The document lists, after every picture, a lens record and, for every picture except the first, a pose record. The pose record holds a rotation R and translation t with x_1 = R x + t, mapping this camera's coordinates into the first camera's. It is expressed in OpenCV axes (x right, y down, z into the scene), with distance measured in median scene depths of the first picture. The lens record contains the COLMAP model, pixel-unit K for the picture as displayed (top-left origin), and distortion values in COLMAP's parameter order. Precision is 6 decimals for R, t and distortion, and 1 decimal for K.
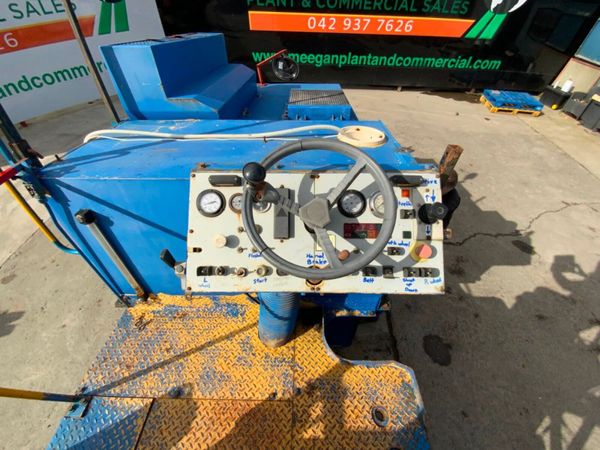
lens RADIAL K [[242.4, 0, 300.0], [0, 242.4, 225.0], [0, 0, 1]] dist [0.017167, -0.016733]
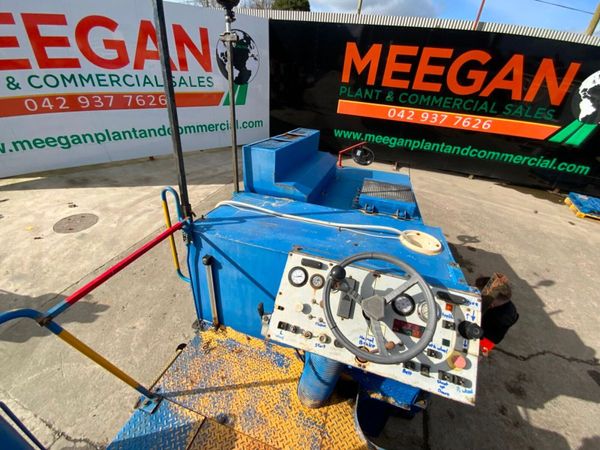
lens RADIAL K [[242.4, 0, 300.0], [0, 242.4, 225.0], [0, 0, 1]] dist [0.017167, -0.016733]
pose [[0.955997, 0.196858, -0.217526, -0.070476], [-0.239022, 0.952559, -0.188416, -0.074329], [0.170115, 0.232119, 0.957696, -0.274167]]
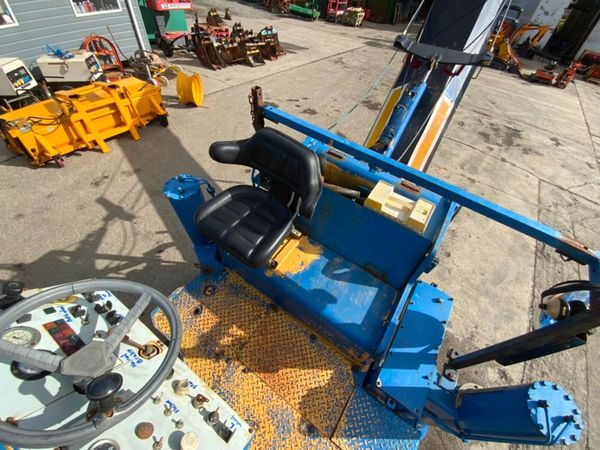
lens RADIAL K [[242.4, 0, 300.0], [0, 242.4, 225.0], [0, 0, 1]] dist [0.017167, -0.016733]
pose [[-0.829608, -0.472888, 0.296863, -0.326044], [0.317489, 0.037827, 0.947507, -0.361953], [-0.459294, 0.880310, 0.118755, 0.082108]]
